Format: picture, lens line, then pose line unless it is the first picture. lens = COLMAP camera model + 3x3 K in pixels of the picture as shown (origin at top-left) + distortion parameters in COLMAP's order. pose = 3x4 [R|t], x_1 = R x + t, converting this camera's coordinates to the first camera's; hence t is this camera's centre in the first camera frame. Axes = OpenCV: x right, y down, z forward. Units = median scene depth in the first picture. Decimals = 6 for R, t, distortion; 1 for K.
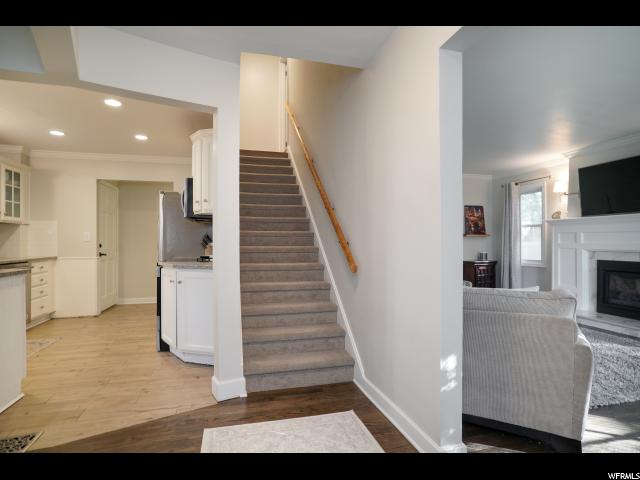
lens RADIAL K [[343.5, 0, 321.8], [0, 343.5, 241.9], [0, 0, 1]] dist [-0.037243, 0.007845]
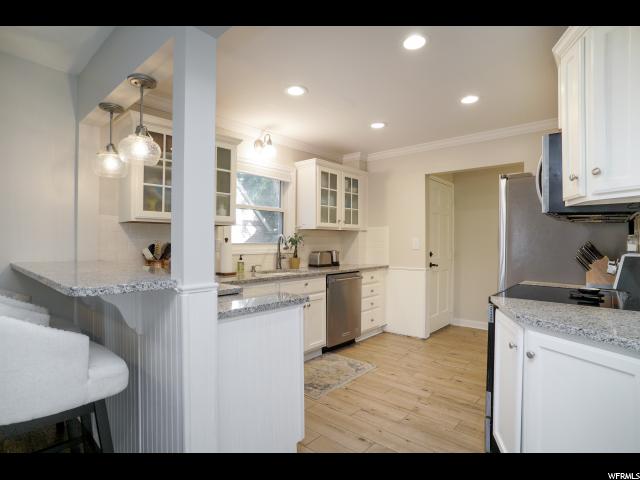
lens RADIAL K [[343.5, 0, 319.2], [0, 343.5, 244.0], [0, 0, 1]] dist [-0.037243, 0.007845]
pose [[0.567855, 0.006511, -0.823103, -0.132830], [-0.001150, 0.999974, 0.007117, -0.022303], [0.823128, -0.003095, 0.567847, 0.331134]]
